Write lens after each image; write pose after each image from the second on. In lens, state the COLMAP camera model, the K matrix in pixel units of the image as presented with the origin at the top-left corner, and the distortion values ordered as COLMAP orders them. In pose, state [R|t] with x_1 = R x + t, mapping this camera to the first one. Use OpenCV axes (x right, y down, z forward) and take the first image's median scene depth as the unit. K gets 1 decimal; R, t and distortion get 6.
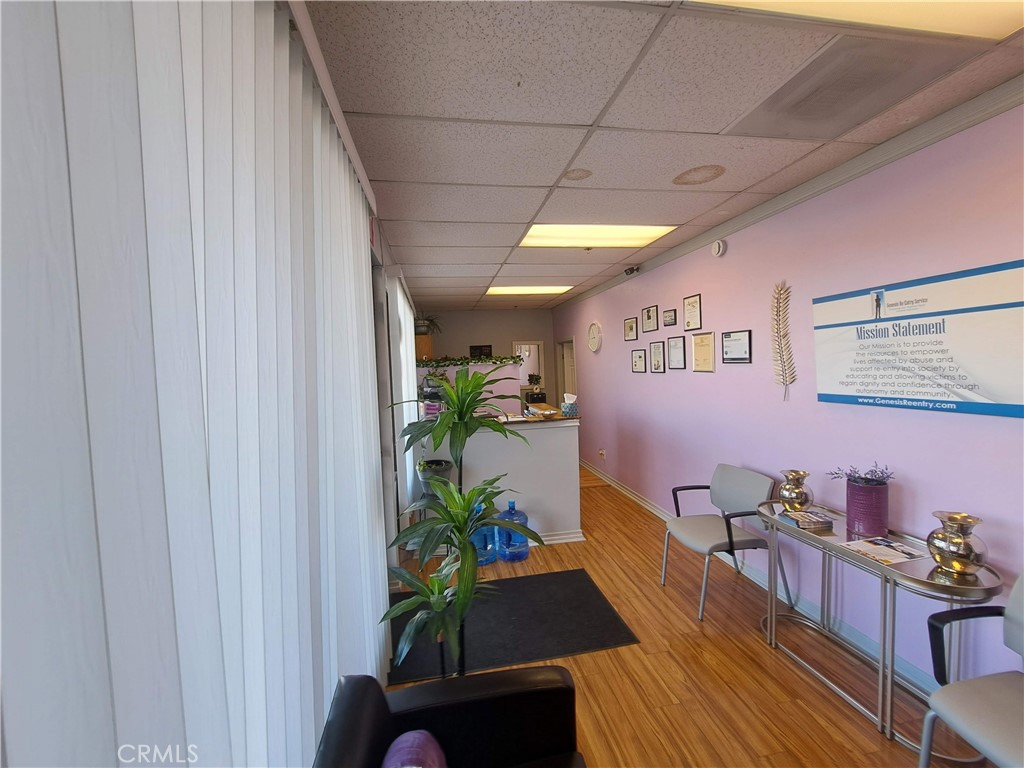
lens RADIAL K [[409.1, 0, 502.3], [0, 409.1, 381.6], [0, 0, 1]] dist [-0.000447, -0.000037]
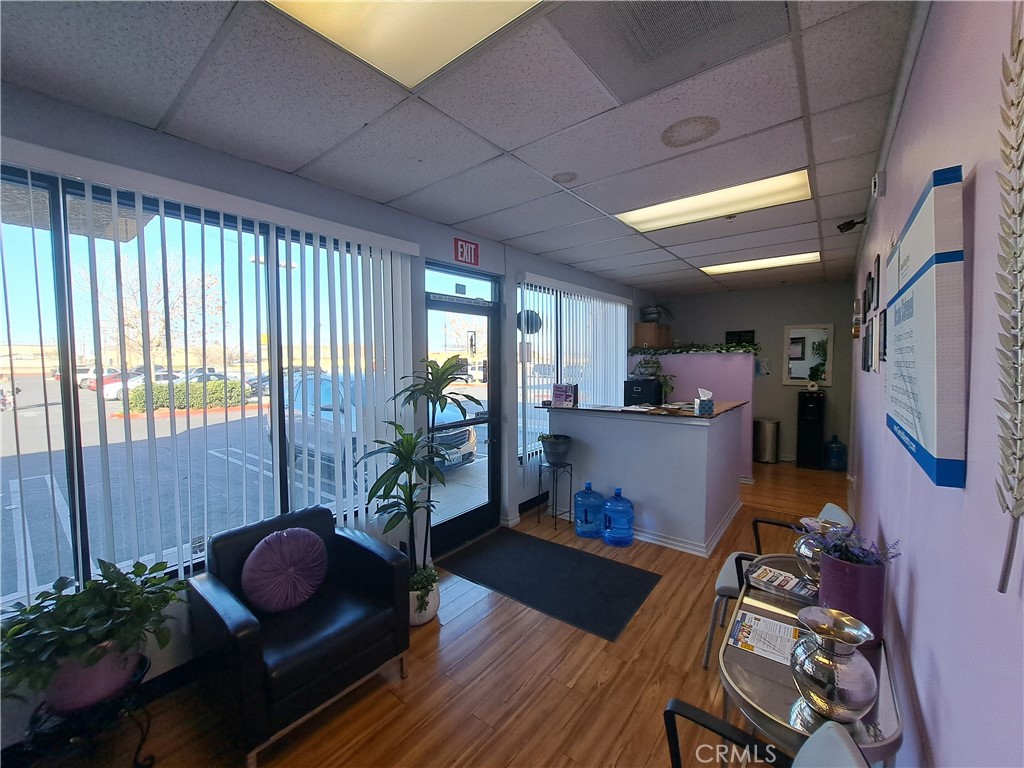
lens RADIAL K [[409.1, 0, 502.3], [0, 409.1, 381.6], [0, 0, 1]] dist [-0.000447, -0.000037]
pose [[0.665392, 0.073470, -0.742870, 0.627654], [-0.044547, 0.997279, 0.058730, -0.022217], [0.745164, -0.005985, 0.666854, 0.113985]]
